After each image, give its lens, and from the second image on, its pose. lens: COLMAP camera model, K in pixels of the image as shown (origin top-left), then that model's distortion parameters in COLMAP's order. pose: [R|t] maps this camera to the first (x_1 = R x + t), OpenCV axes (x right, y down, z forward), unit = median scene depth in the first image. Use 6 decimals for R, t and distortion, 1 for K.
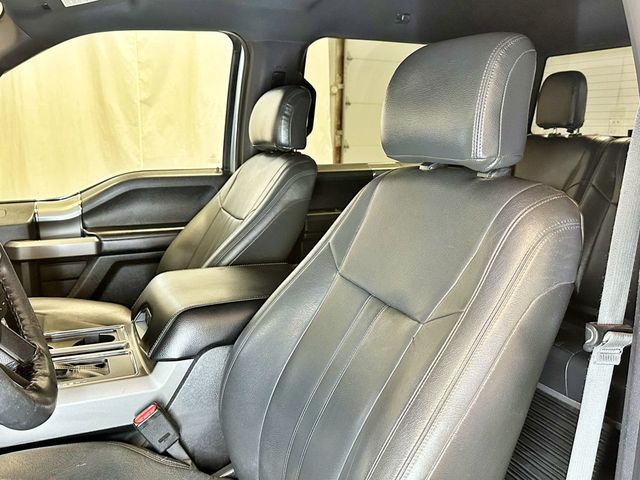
lens RADIAL K [[588.2, 0, 323.1], [0, 588.2, 242.6], [0, 0, 1]] dist [0.177291, -0.369904]
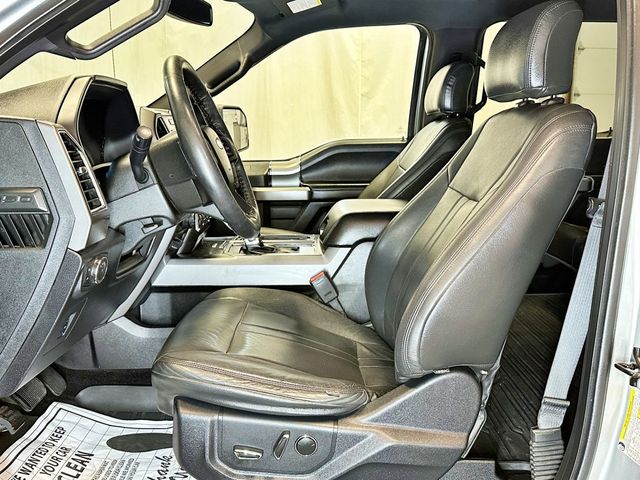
lens RADIAL K [[588.2, 0, 323.1], [0, 588.2, 242.6], [0, 0, 1]] dist [0.177291, -0.369904]
pose [[0.926921, 0.059528, -0.370505, 0.149726], [-0.061992, 0.998063, 0.005266, 0.105274], [0.370100, 0.018087, 0.928816, -0.216826]]
